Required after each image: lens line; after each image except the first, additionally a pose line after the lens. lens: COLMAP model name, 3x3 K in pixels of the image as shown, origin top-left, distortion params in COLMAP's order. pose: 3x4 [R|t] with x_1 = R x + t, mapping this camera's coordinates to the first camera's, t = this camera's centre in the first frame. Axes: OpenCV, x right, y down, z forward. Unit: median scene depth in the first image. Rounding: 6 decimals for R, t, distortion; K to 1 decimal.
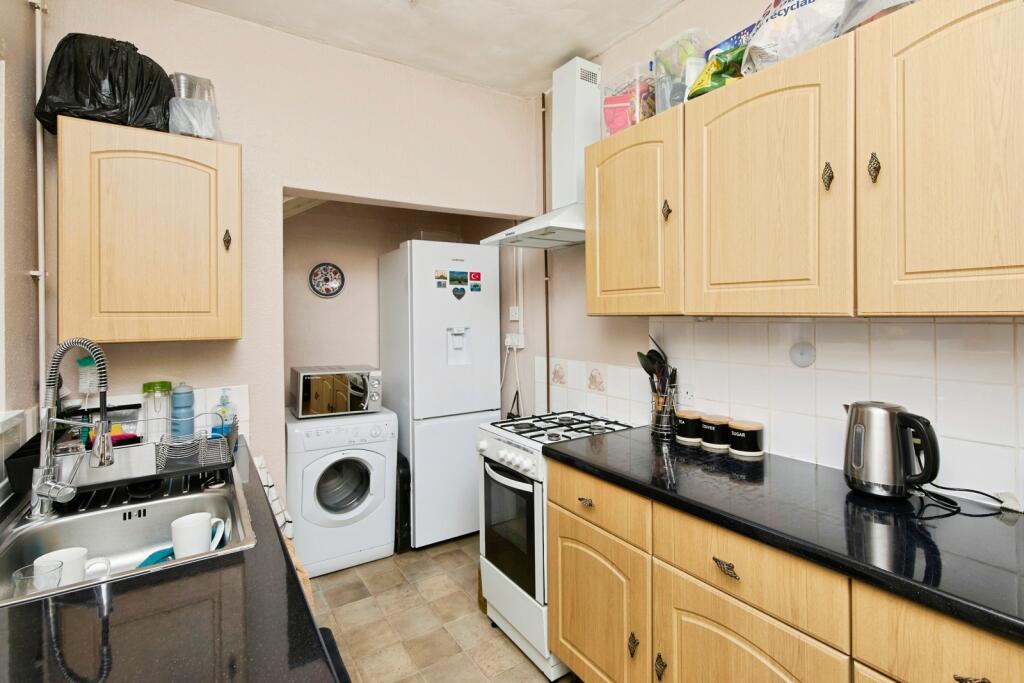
lens RADIAL K [[480.2, 0, 514.8], [0, 480.2, 313.3], [0, 0, 1]] dist [-0.001214, -0.000177]
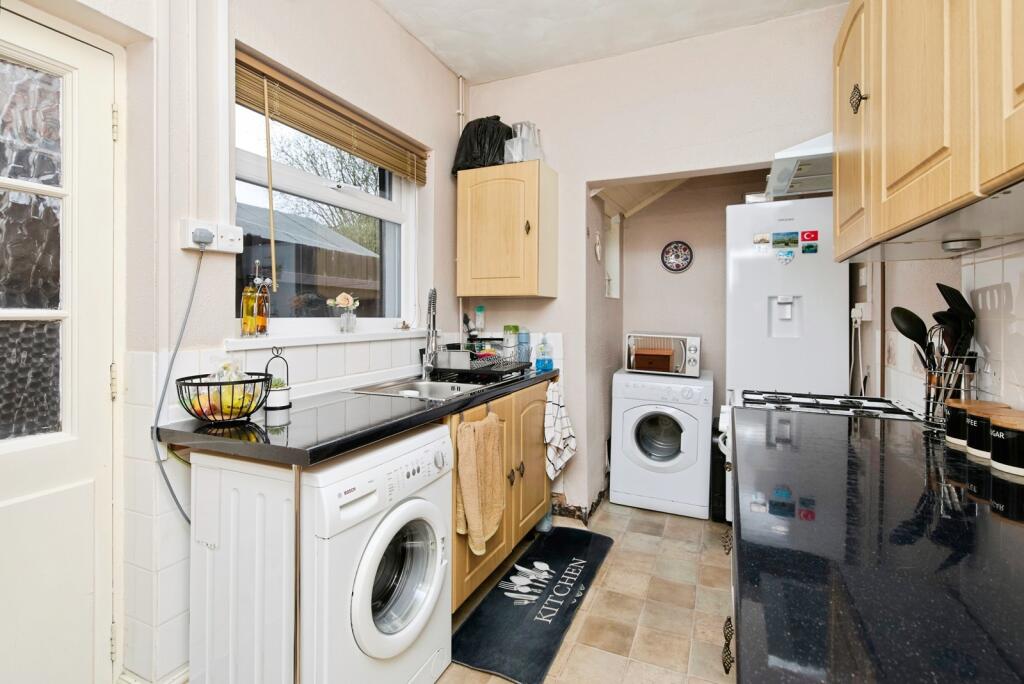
lens RADIAL K [[480.2, 0, 514.8], [0, 480.2, 313.8], [0, 0, 1]] dist [-0.001214, -0.000177]
pose [[0.536021, 0.010532, -0.844139, 0.427668], [-0.004766, 0.999944, 0.009450, 0.066878], [0.844191, -0.001042, 0.536042, 0.125225]]
